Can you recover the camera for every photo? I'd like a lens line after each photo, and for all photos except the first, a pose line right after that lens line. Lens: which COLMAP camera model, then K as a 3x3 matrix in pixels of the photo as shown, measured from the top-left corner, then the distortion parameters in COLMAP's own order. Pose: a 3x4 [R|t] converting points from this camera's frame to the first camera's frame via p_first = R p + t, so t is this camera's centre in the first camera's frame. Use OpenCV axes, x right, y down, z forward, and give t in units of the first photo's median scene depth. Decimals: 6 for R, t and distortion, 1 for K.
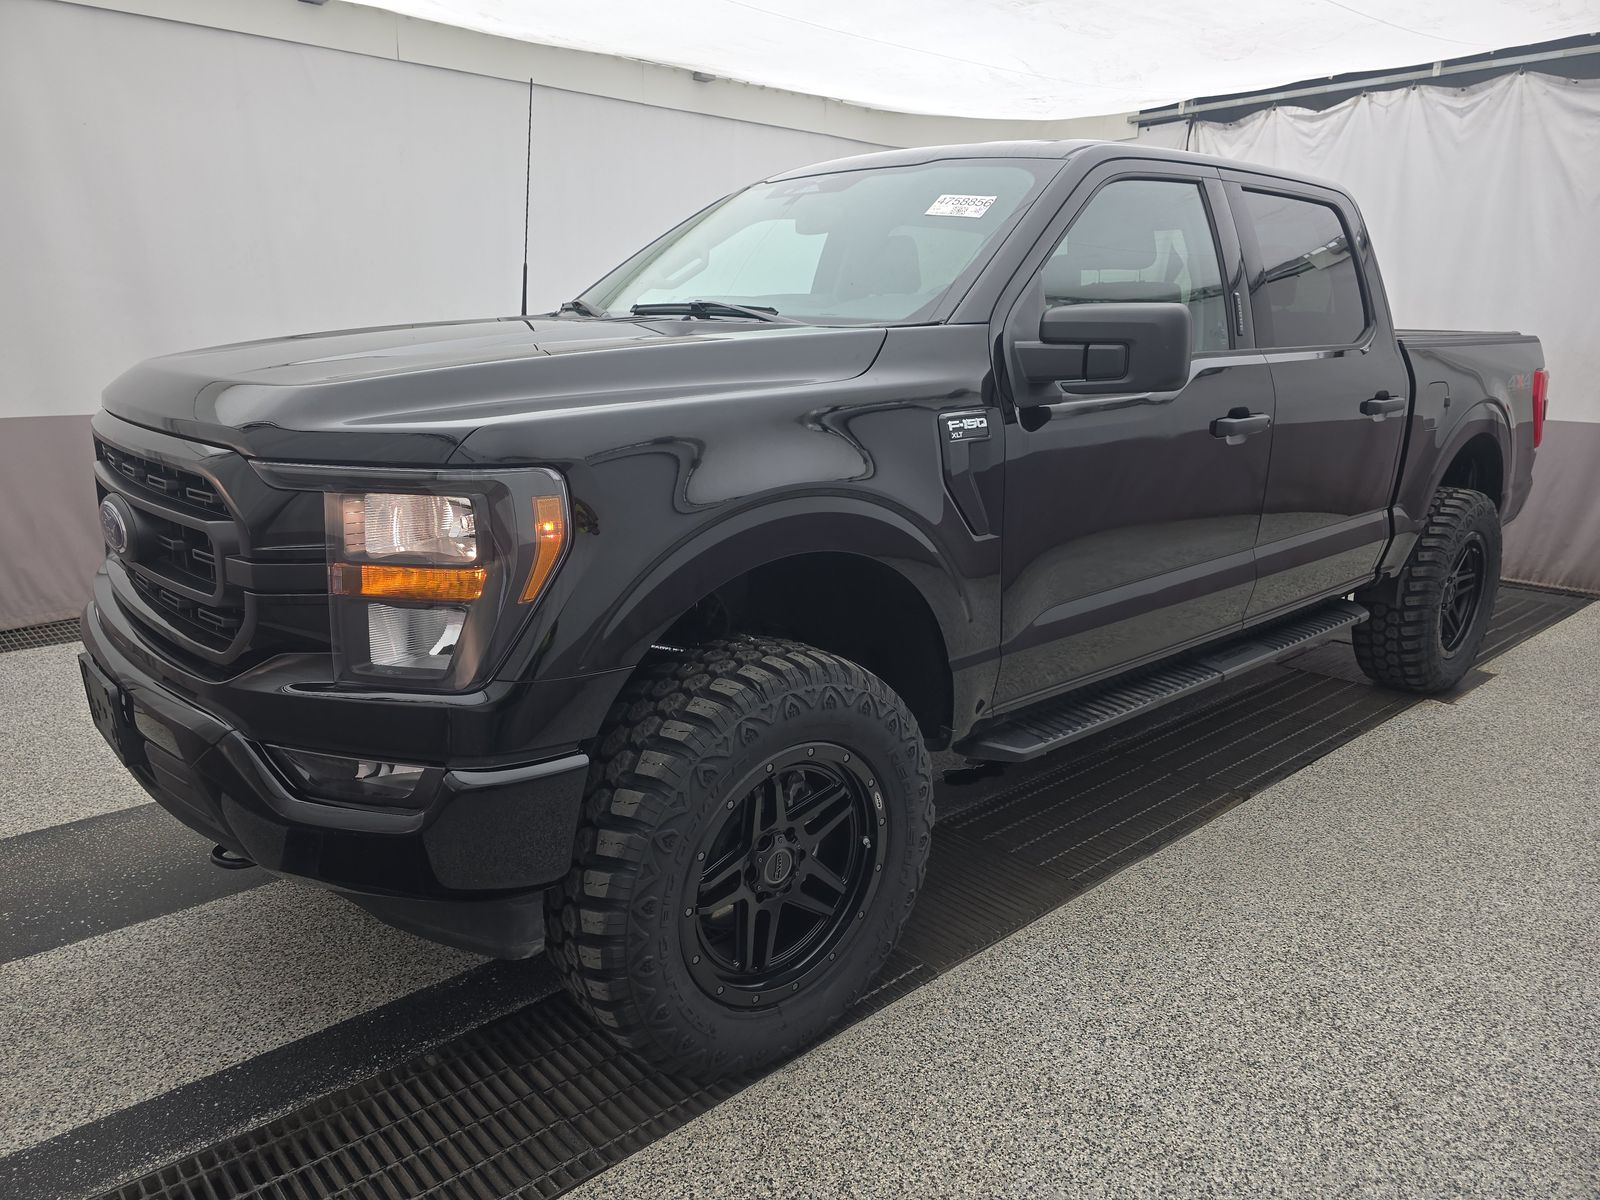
lens RADIAL K [[1079.8, 0, 796.6], [0, 1079.8, 594.8], [0, 0, 1]] dist [0.020073, -0.010104]
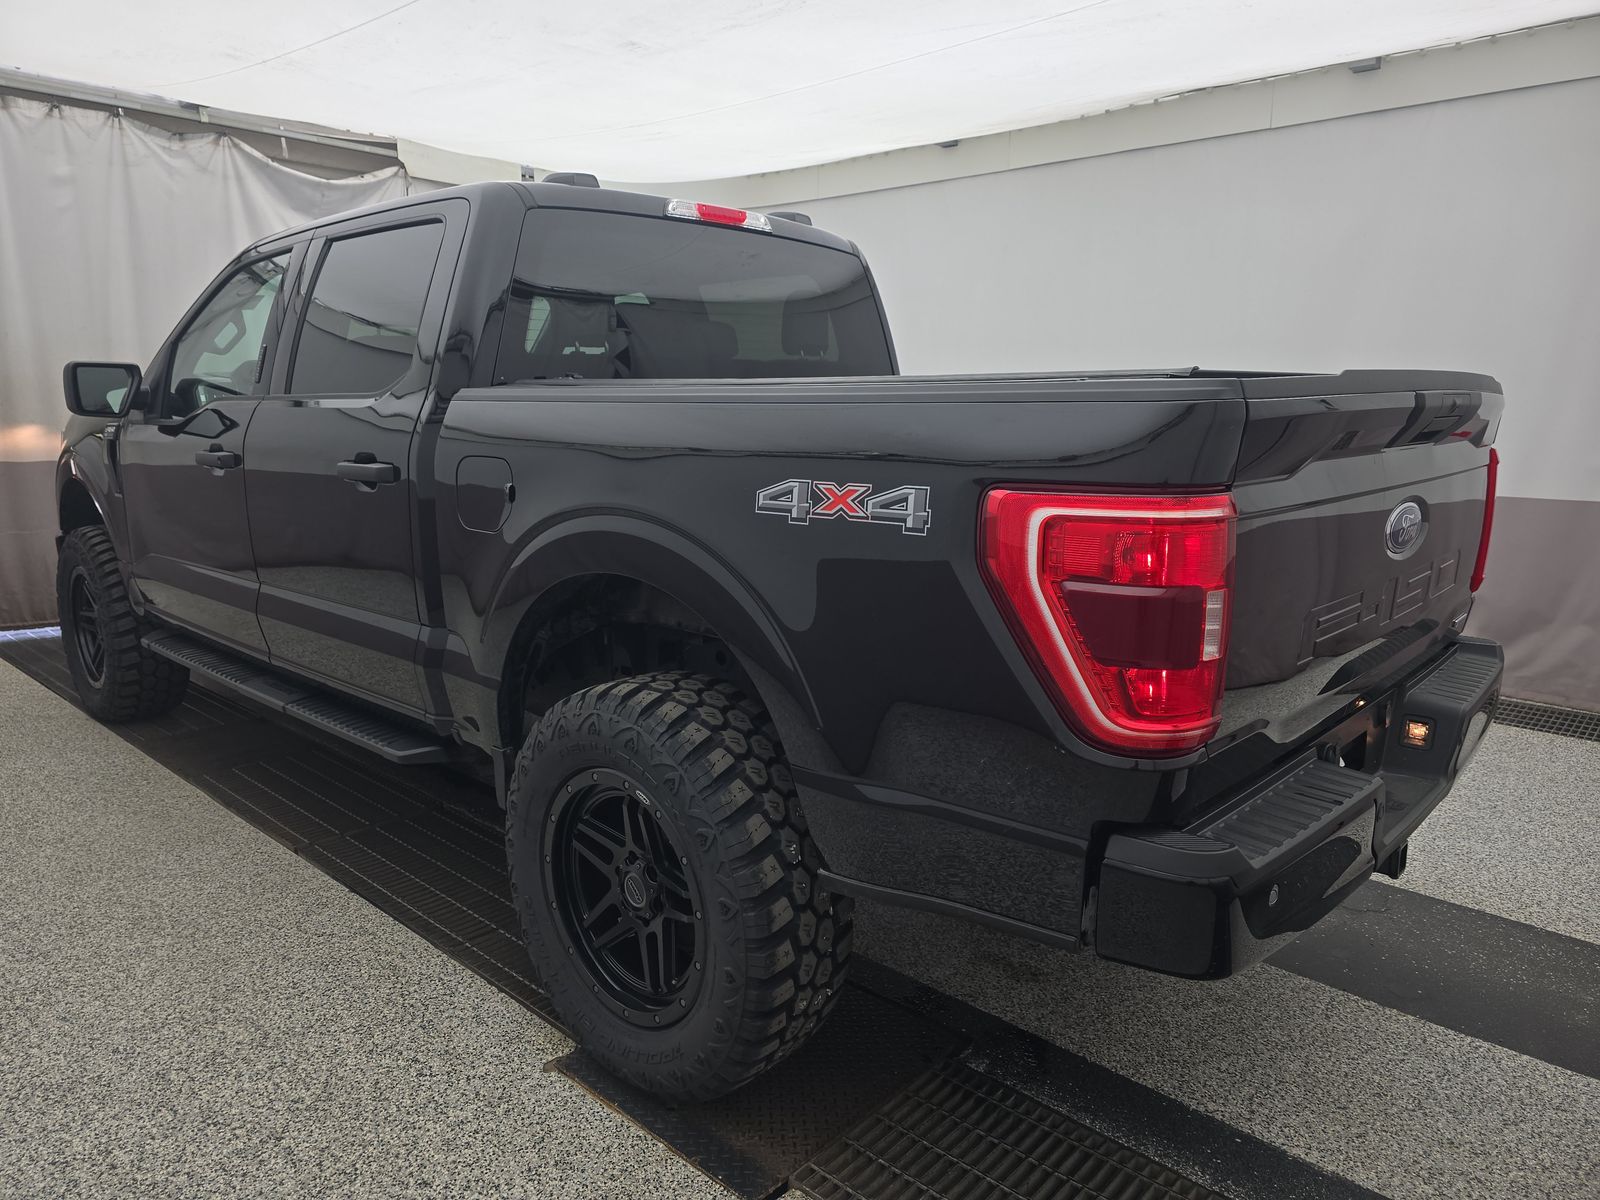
lens RADIAL K [[1079.8, 0, 798.7], [0, 1079.8, 601.2], [0, 0, 1]] dist [0.020073, -0.010104]
pose [[0.094531, 0.166480, -0.981503, 1.342110], [-0.245279, 0.959420, 0.139111, -0.268248], [0.964833, 0.227591, 0.131529, 1.222893]]
